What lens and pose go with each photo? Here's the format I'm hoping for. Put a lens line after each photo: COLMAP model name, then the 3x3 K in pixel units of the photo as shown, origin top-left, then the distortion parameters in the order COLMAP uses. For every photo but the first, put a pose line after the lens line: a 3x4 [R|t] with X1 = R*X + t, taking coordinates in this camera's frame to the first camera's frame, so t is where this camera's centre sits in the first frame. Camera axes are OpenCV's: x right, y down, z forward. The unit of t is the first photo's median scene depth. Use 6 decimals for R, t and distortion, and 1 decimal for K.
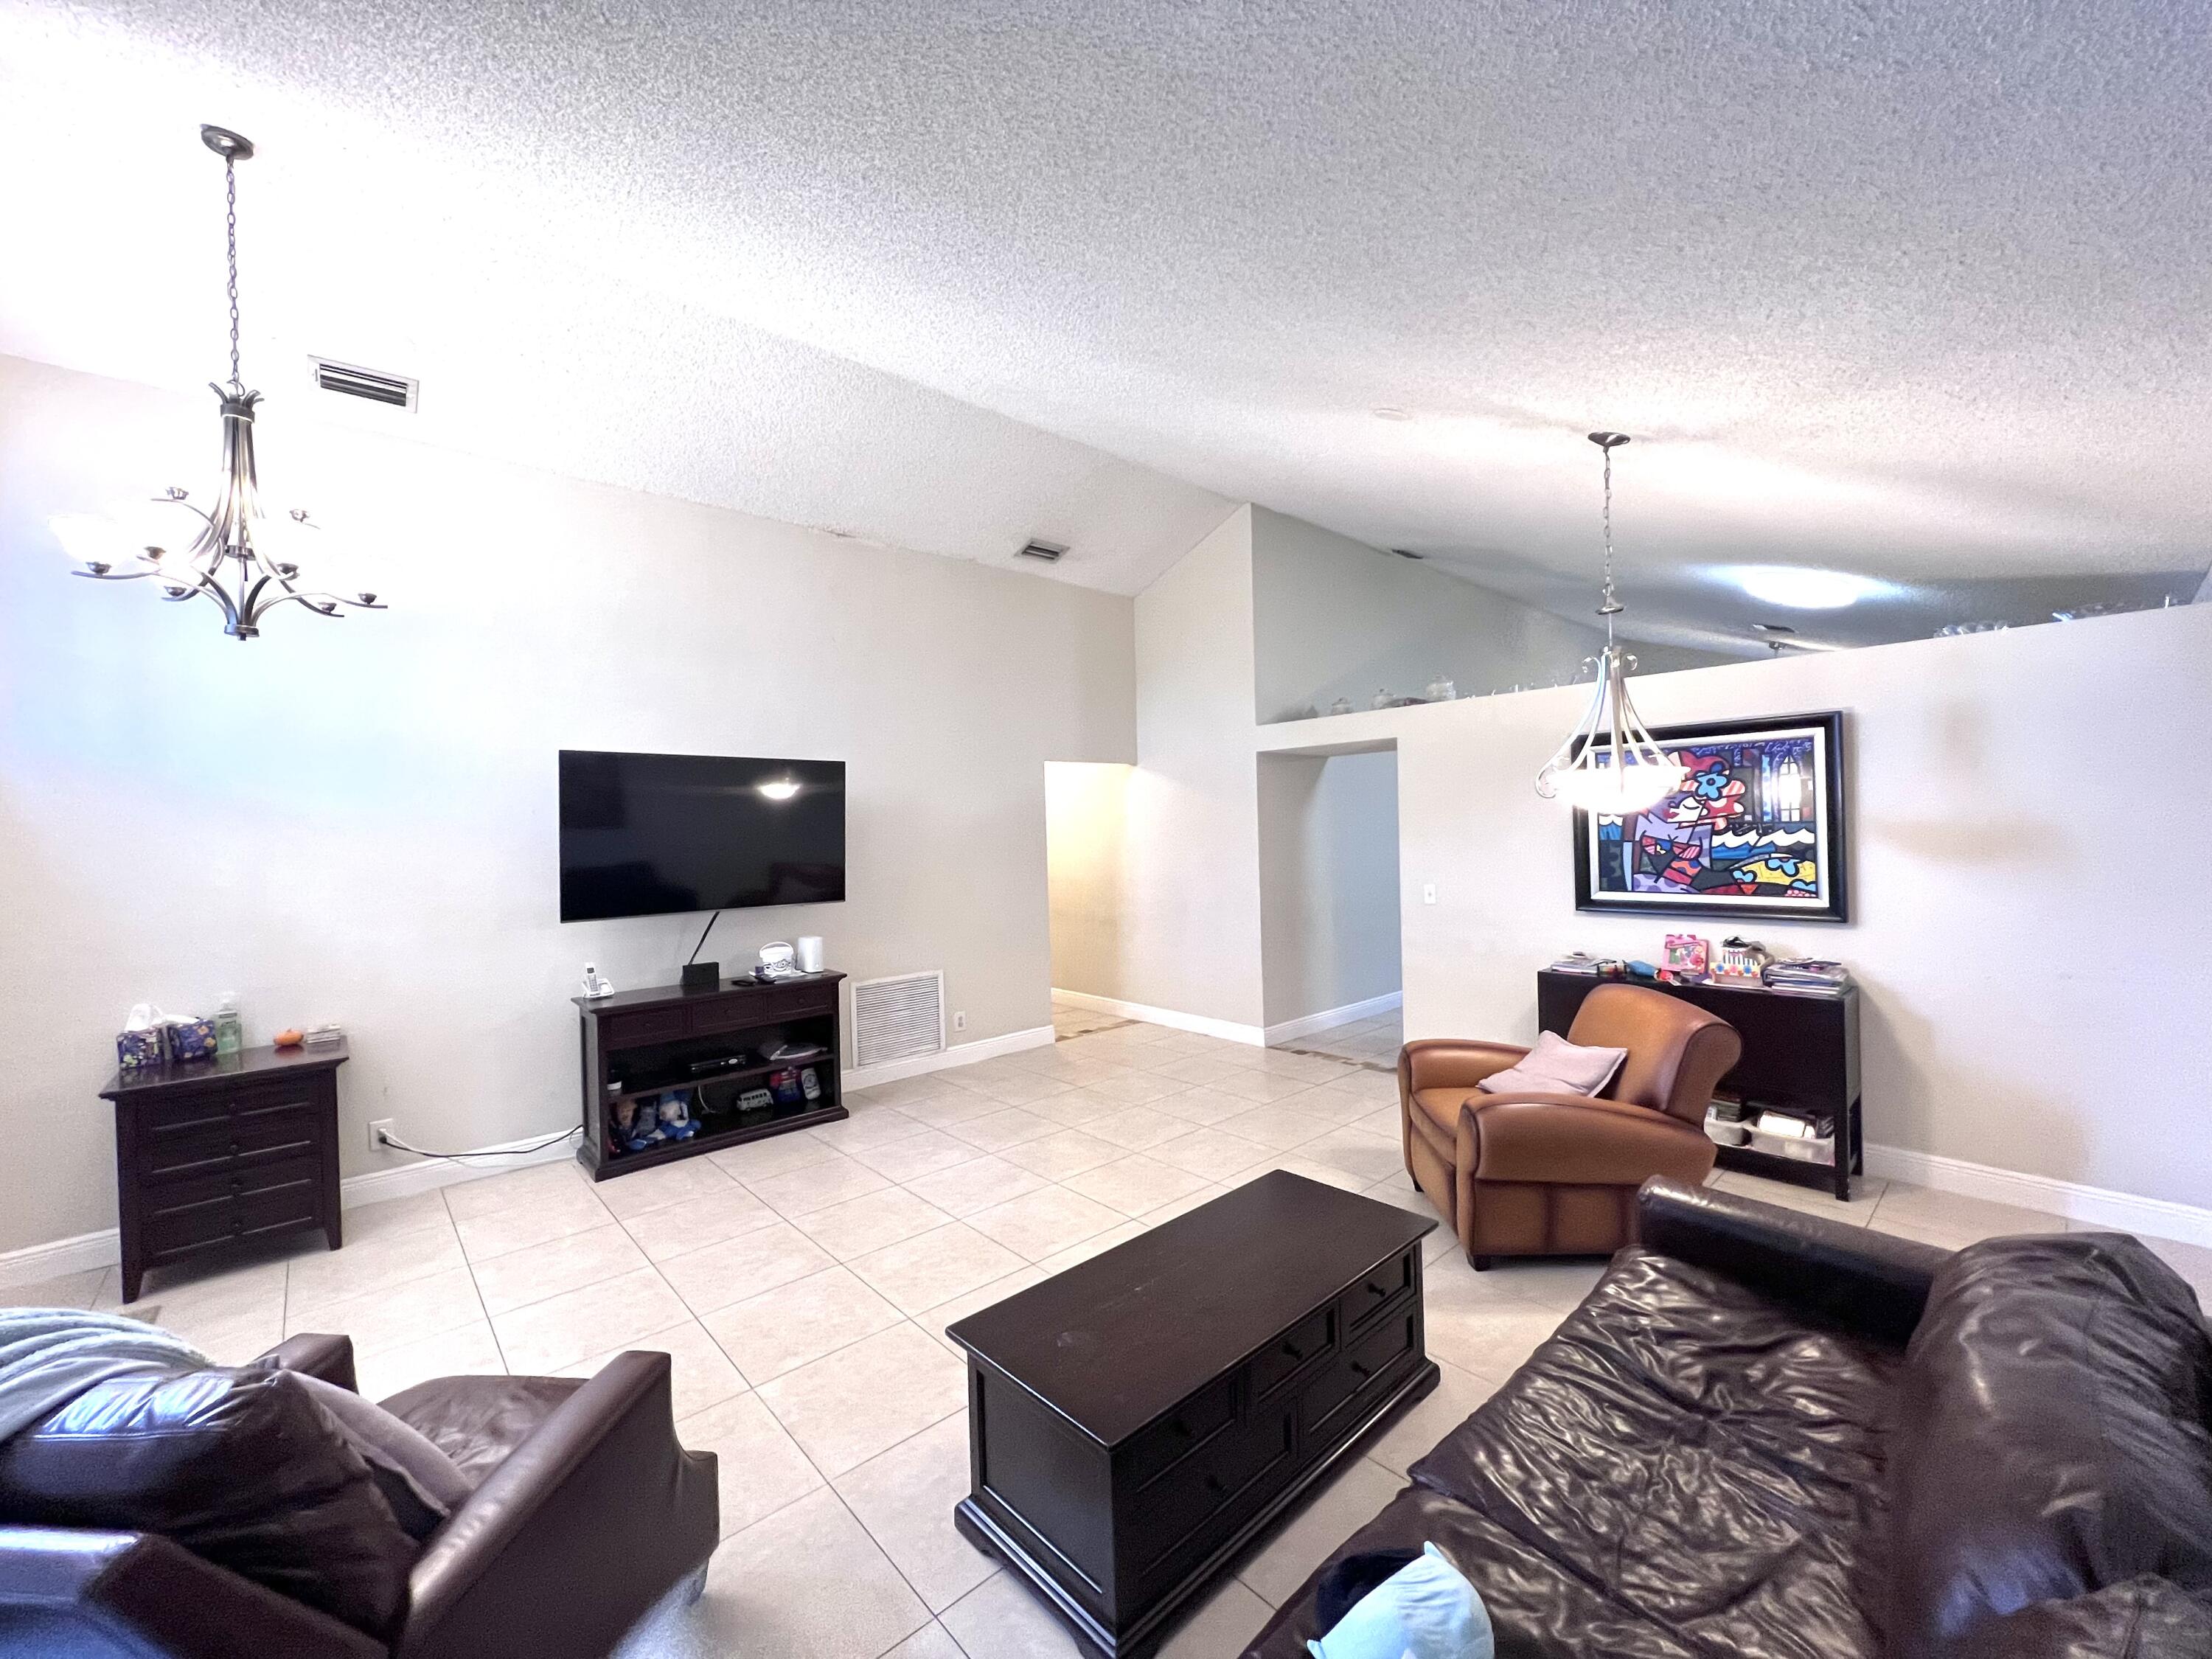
lens RADIAL K [[876.2, 0, 1106.1], [0, 876.2, 829.6], [0, 0, 1]] dist [0.001918, 0.000179]
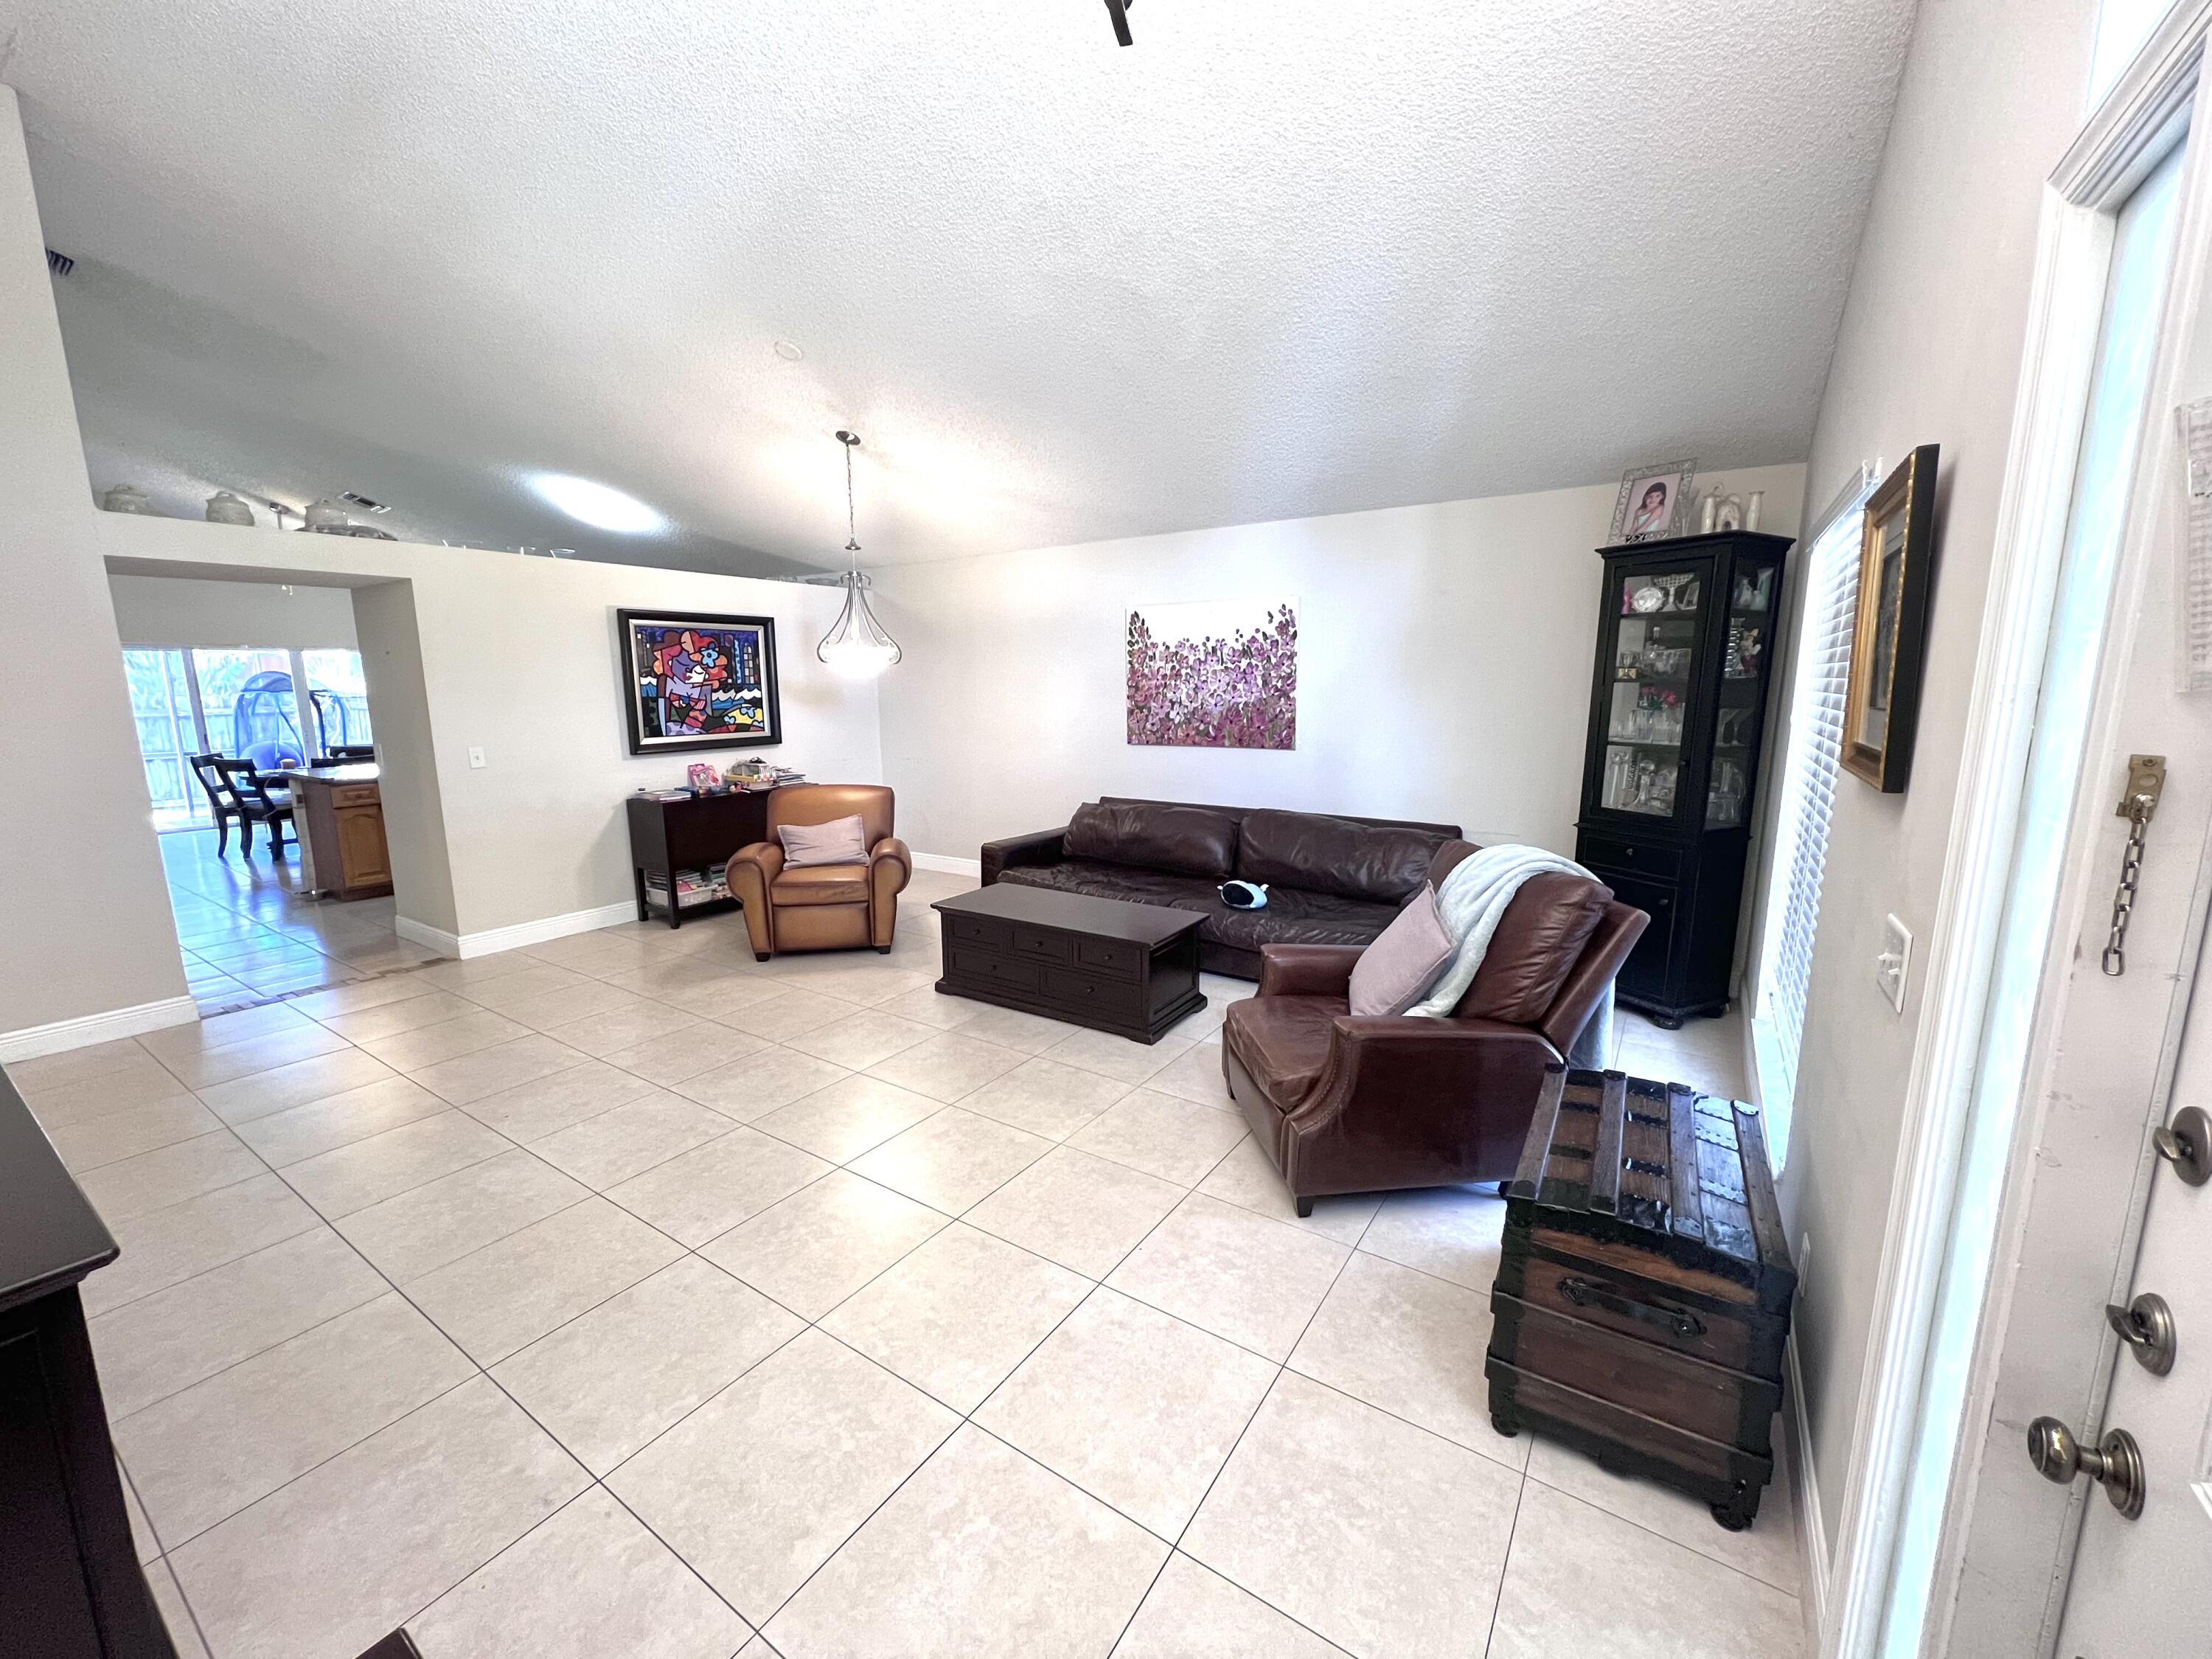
lens RADIAL K [[876.2, 0, 1101.3], [0, 876.2, 829.1], [0, 0, 1]] dist [0.001918, 0.000179]
pose [[-0.241644, -0.131418, 0.961425, -0.881865], [0.019709, 0.989918, 0.140266, 0.039034], [-0.970165, 0.052843, -0.236618, 0.721670]]
